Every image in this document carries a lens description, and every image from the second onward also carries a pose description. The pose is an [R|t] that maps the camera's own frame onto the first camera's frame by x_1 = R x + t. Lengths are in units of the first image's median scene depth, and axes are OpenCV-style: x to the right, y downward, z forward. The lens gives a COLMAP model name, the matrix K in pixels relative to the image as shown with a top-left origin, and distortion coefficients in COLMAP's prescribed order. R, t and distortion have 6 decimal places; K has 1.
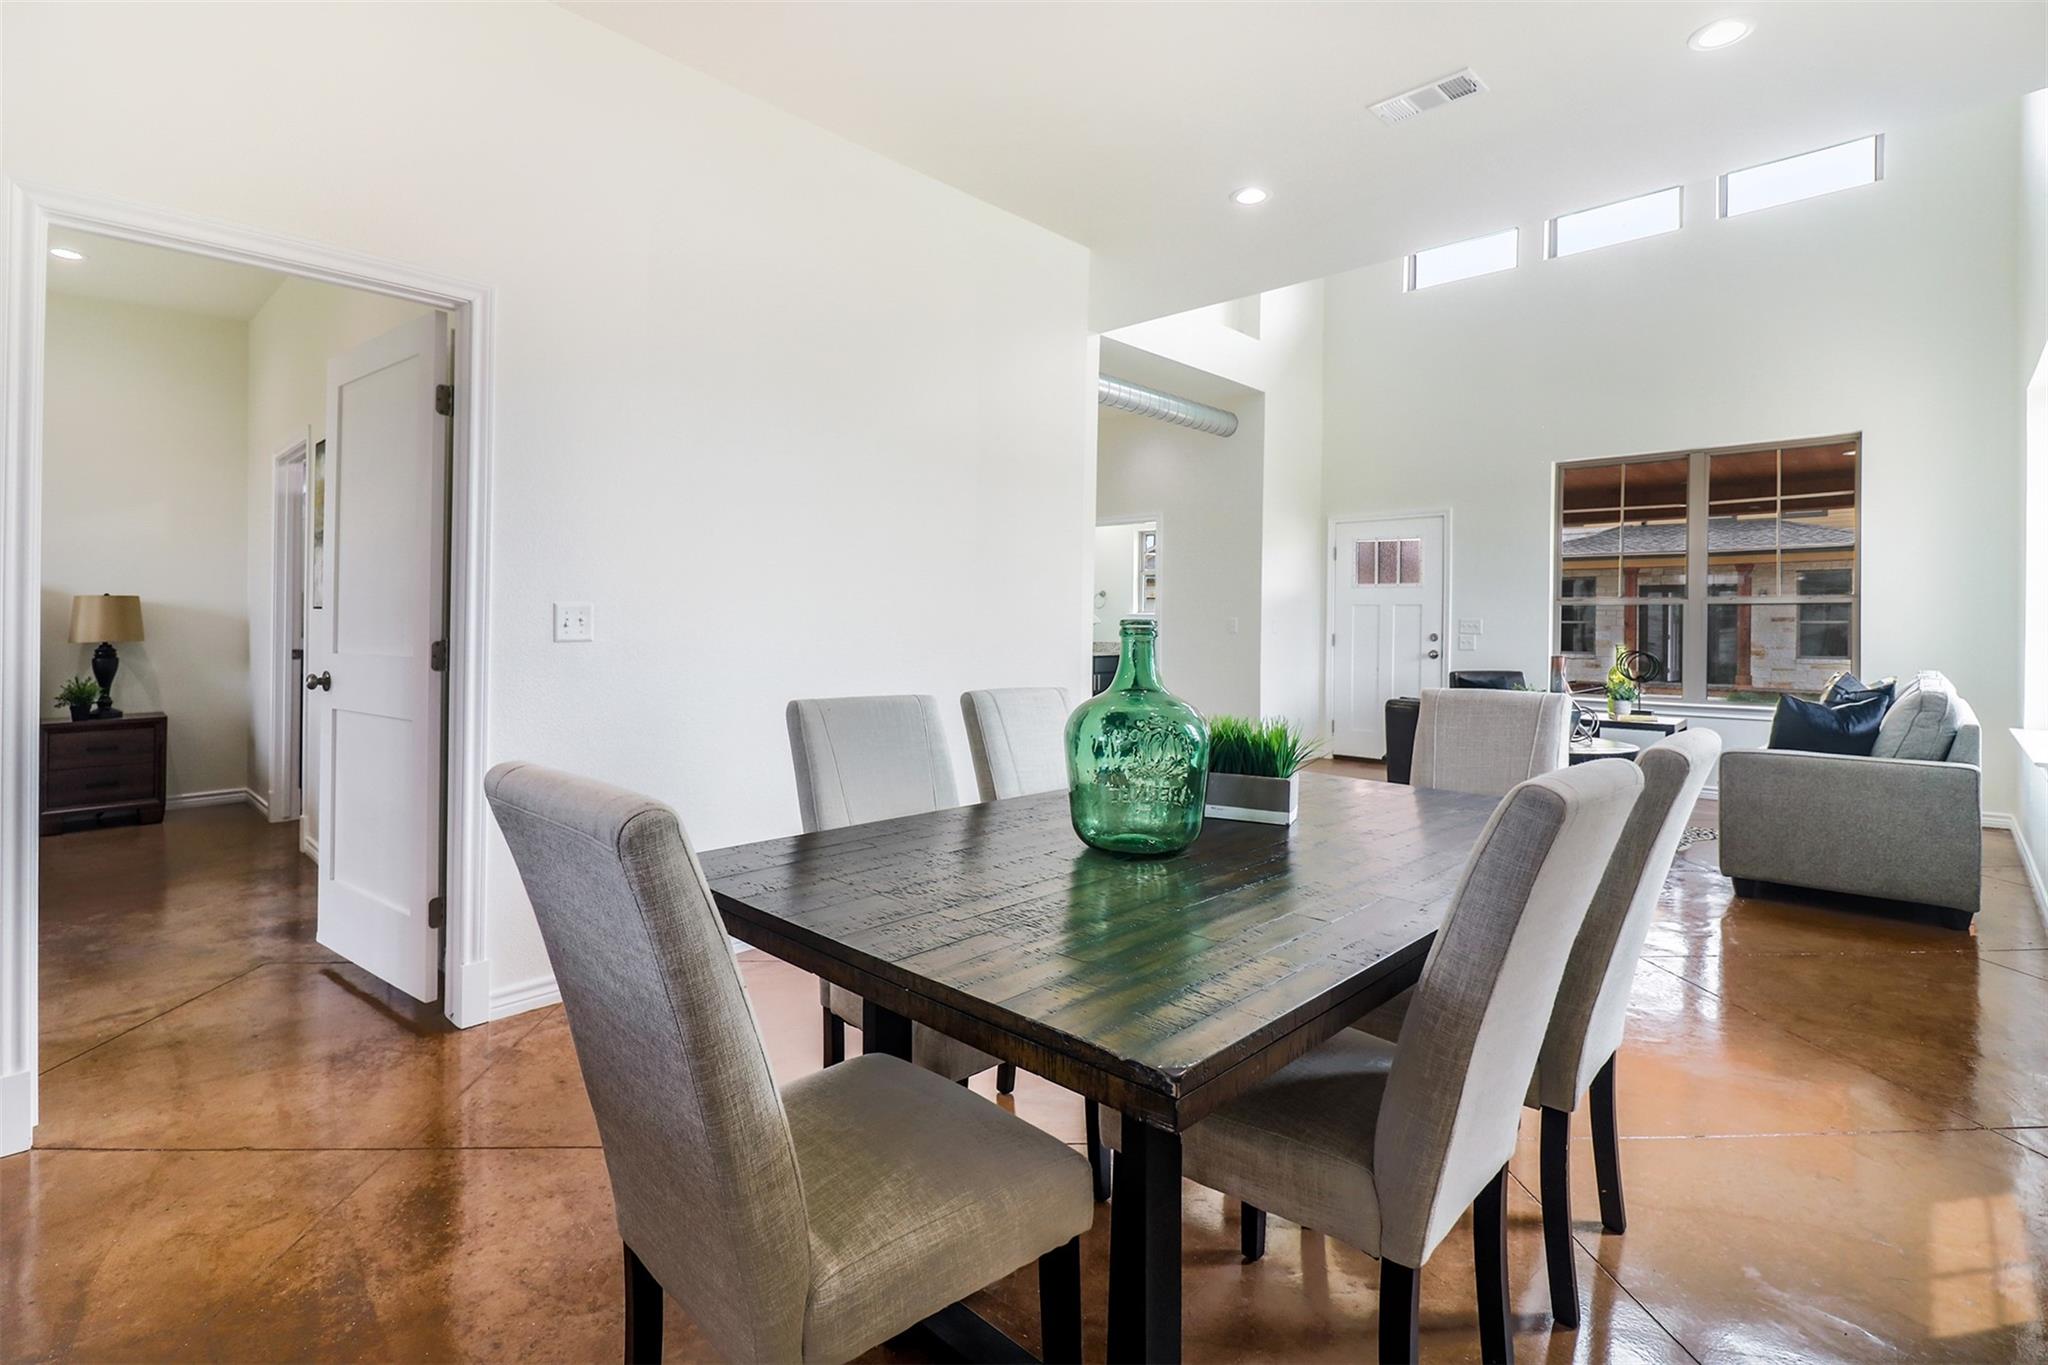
lens RADIAL K [[936.5, 0, 1029.2], [0, 936.5, 628.7], [0, 0, 1]] dist [-0.001835, -0.000483]
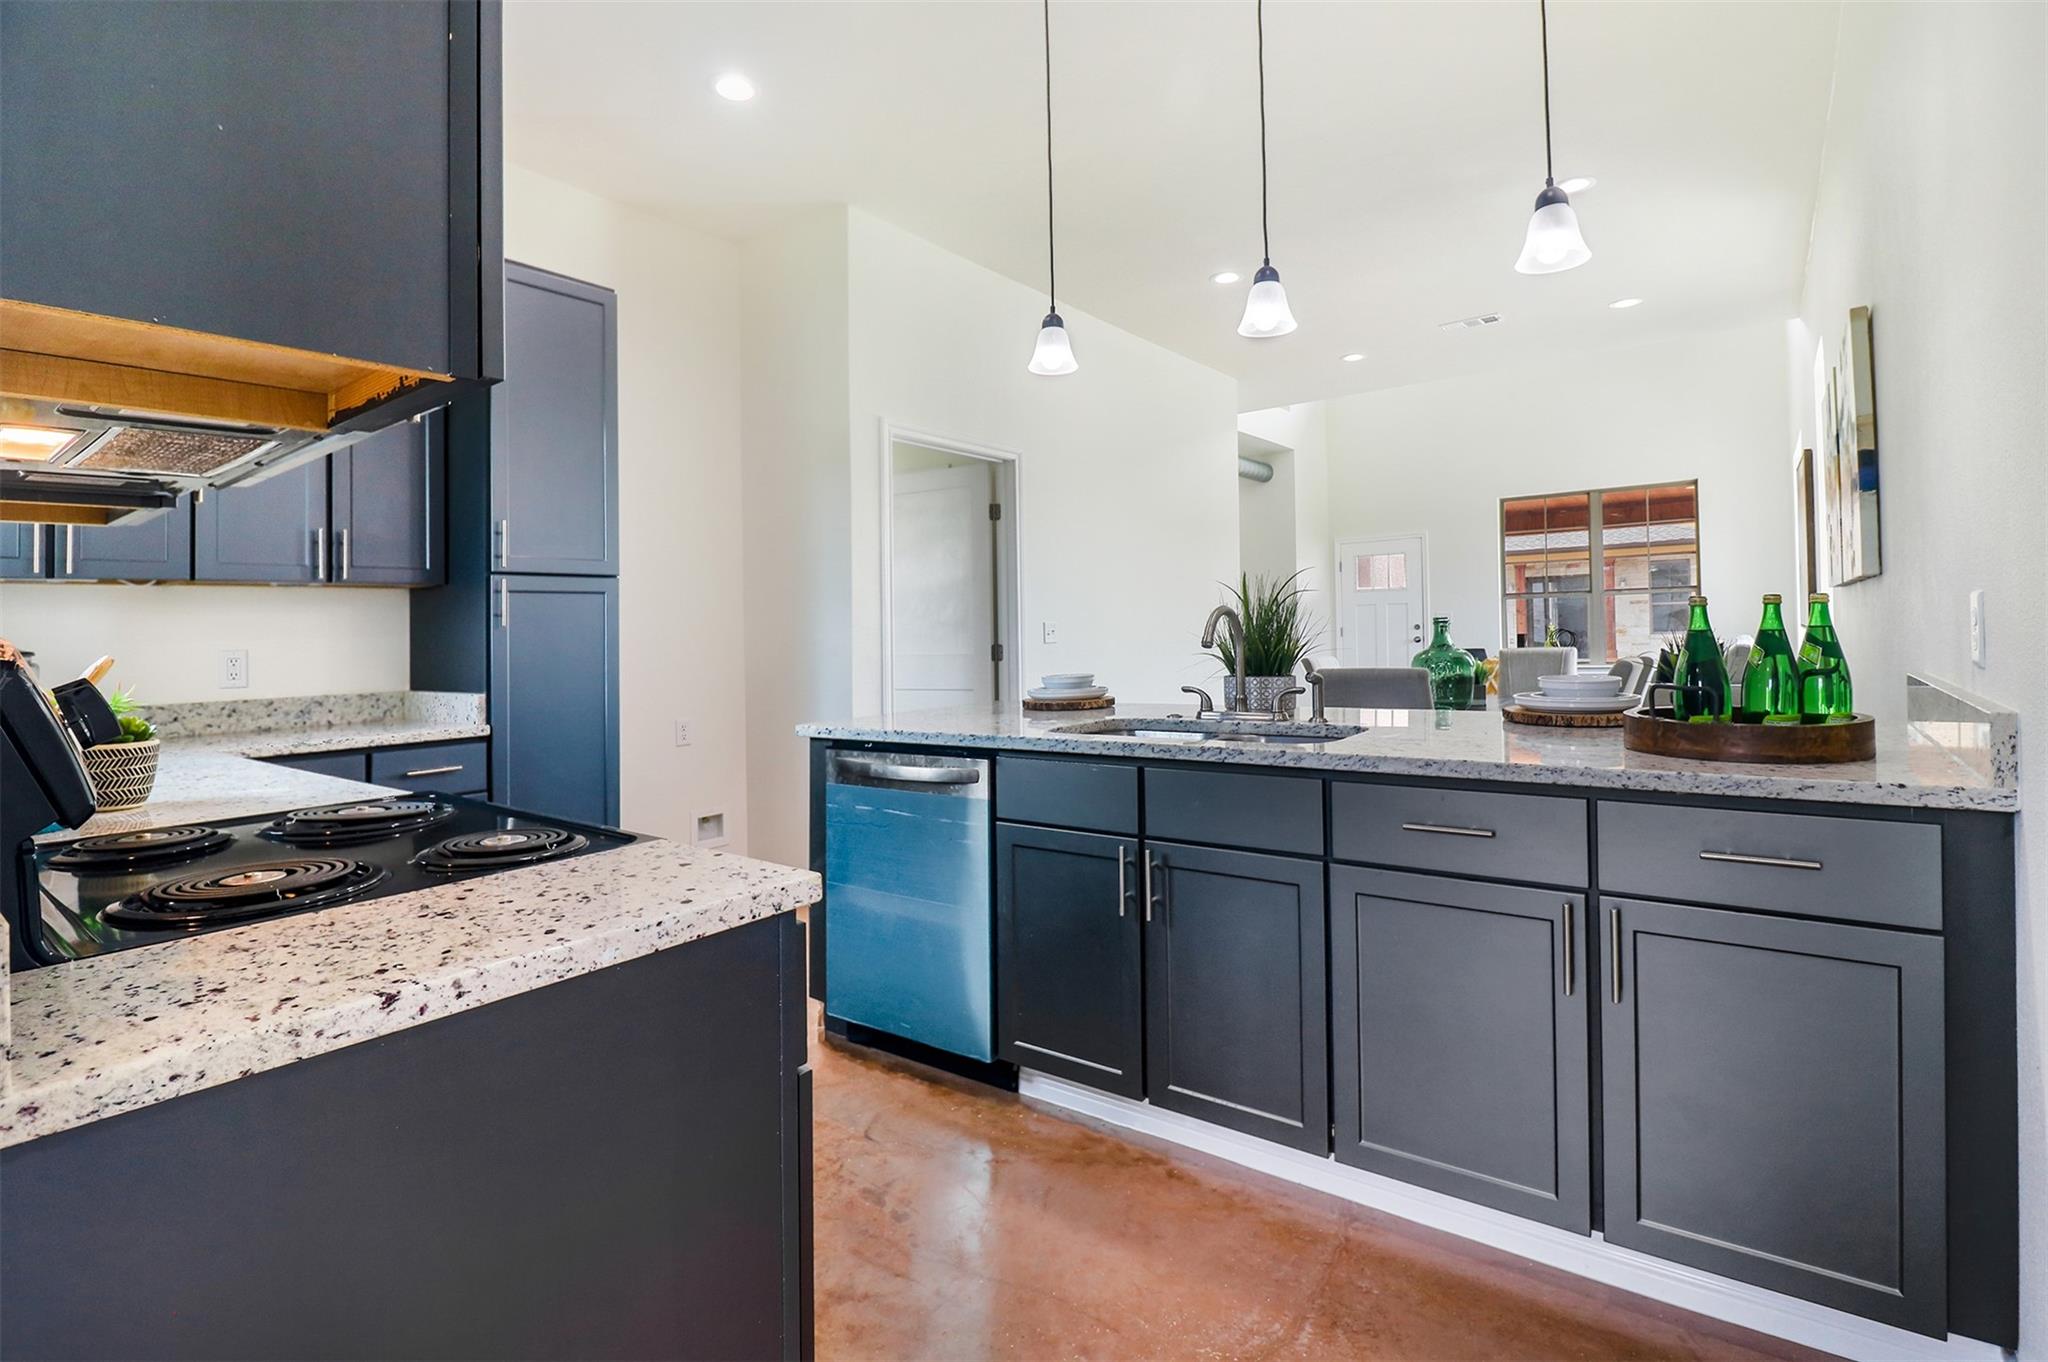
lens RADIAL K [[974.9, 0, 1029.7], [0, 974.9, 631.4], [0, 0, 1]] dist [-0.001186, -0.007160]
pose [[0.991956, -0.039824, 0.120152, -0.315611], [0.040625, 0.999165, -0.004231, -0.000952], [-0.119883, 0.009078, 0.992747, -0.354735]]
